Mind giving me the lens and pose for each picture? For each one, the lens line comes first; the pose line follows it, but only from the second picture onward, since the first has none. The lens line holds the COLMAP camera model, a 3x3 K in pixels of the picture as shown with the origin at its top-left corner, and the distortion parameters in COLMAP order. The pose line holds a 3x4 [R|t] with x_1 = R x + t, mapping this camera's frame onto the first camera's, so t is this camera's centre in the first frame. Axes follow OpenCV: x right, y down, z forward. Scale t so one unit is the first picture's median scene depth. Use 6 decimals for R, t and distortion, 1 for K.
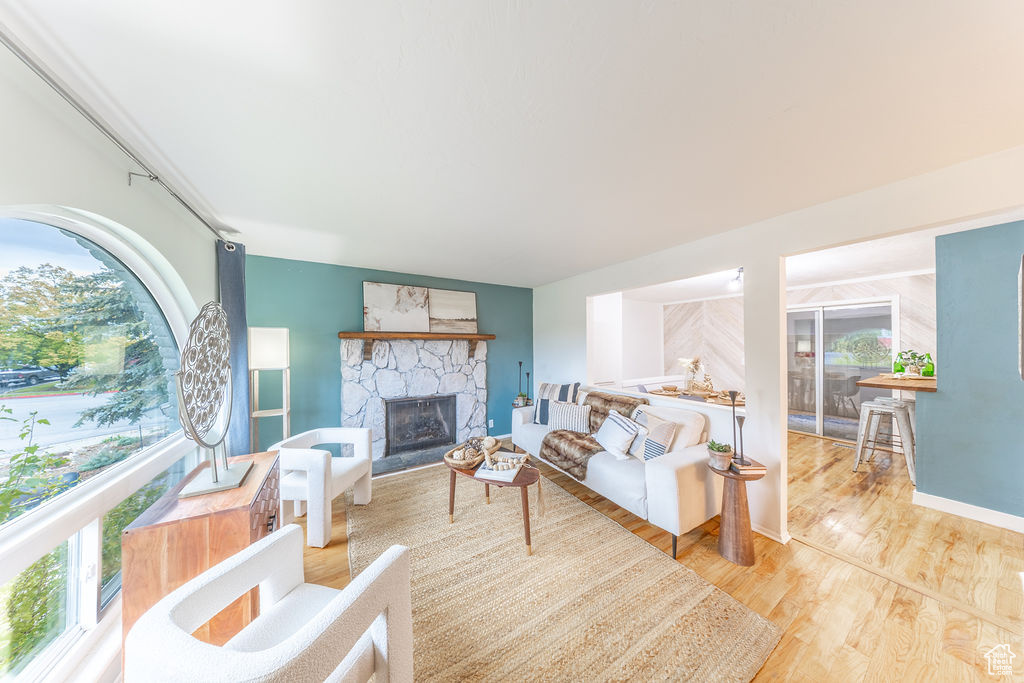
lens RADIAL K [[293.7, 0, 508.7], [0, 293.7, 343.8], [0, 0, 1]] dist [-0.004308, 0.000001]
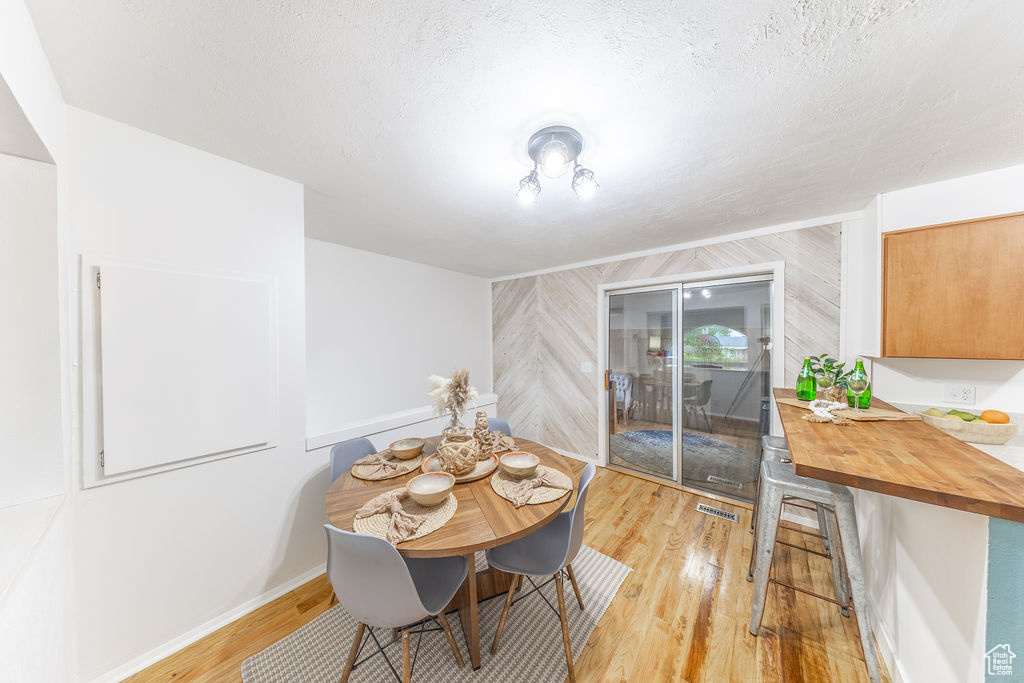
lens RADIAL K [[293.7, 0, 511.6], [0, 293.7, 341.4], [0, 0, 1]] dist [-0.004308, 0.000001]
pose [[0.942535, -0.000304, 0.334106, 0.590843], [-0.002184, 0.999973, 0.007070, -0.002974], [-0.334099, -0.007393, 0.942509, 0.602566]]
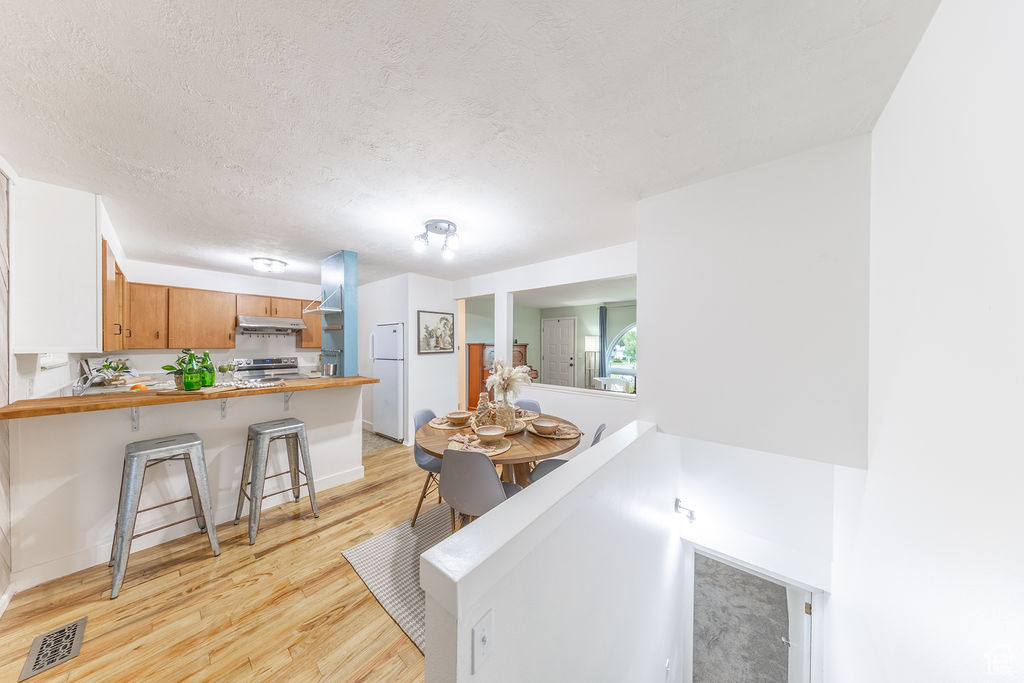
lens RADIAL K [[293.7, 0, 515.1], [0, 293.7, 346.4], [0, 0, 1]] dist [-0.004308, 0.000001]
pose [[-0.939006, 0.004343, -0.343872, 0.825744], [0.002807, 0.999984, 0.004966, 0.015543], [0.343888, 0.003698, -0.939003, 1.550899]]
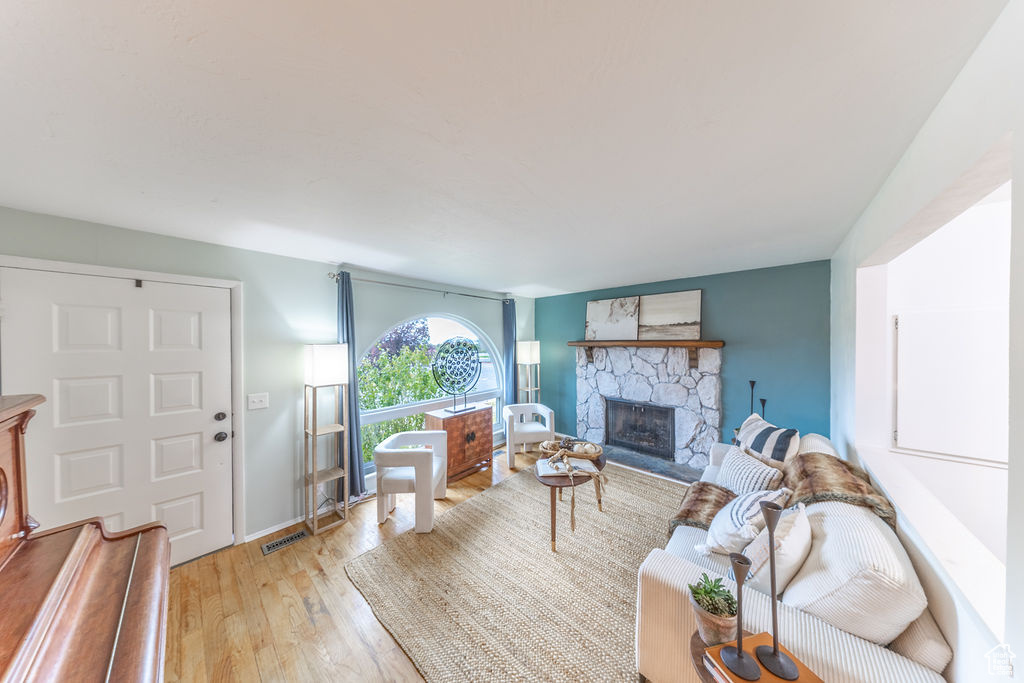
lens RADIAL K [[293.7, 0, 516.6], [0, 293.7, 344.9], [0, 0, 1]] dist [-0.004308, 0.000001]
pose [[0.297825, 0.014712, -0.954507, 0.561502], [0.007559, 0.999814, 0.017768, -0.041713], [0.954591, -0.012507, 0.297658, 0.284821]]
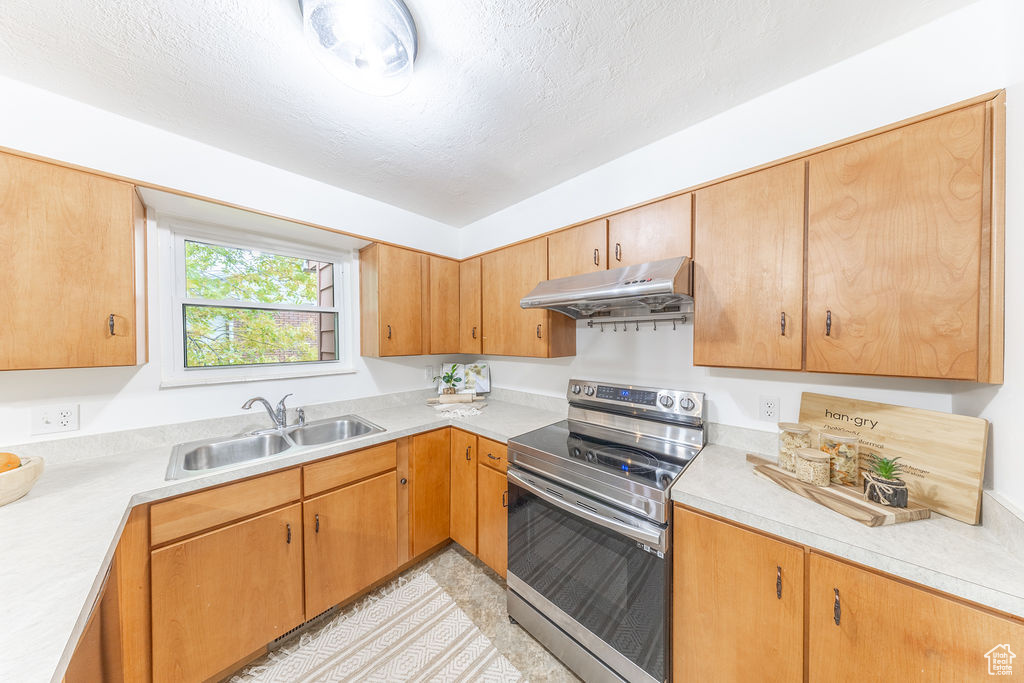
lens RADIAL K [[293.7, 0, 513.2], [0, 293.7, 338.0], [0, 0, 1]] dist [-0.004308, 0.000001]
pose [[-0.285355, 0.012016, 0.958346, 0.970719], [0.002118, 0.999927, -0.011906, -0.001682], [-0.958419, -0.001367, -0.285360, 0.411883]]
